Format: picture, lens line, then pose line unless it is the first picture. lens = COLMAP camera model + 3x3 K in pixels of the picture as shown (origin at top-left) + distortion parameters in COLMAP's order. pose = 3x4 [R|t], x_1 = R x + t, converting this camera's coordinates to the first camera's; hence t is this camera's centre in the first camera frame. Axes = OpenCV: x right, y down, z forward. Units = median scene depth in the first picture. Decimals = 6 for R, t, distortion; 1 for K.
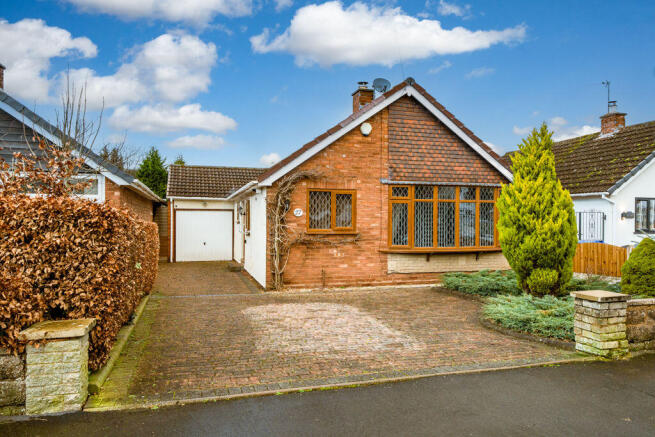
lens RADIAL K [[458.8, 0, 327.5], [0, 458.8, 218.6], [0, 0, 1]] dist [-0.001807, 0.002916]
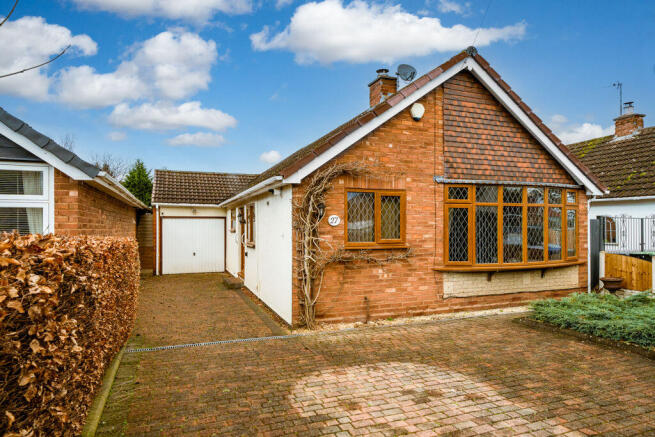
lens RADIAL K [[403.5, 0, 326.5], [0, 403.5, 221.8], [0, 0, 1]] dist [-0.000680, -0.001127]
pose [[0.997512, -0.005625, 0.070275, -0.113730], [0.006087, 0.999961, -0.006359, -0.006768], [-0.070236, 0.006771, 0.997507, 0.328937]]
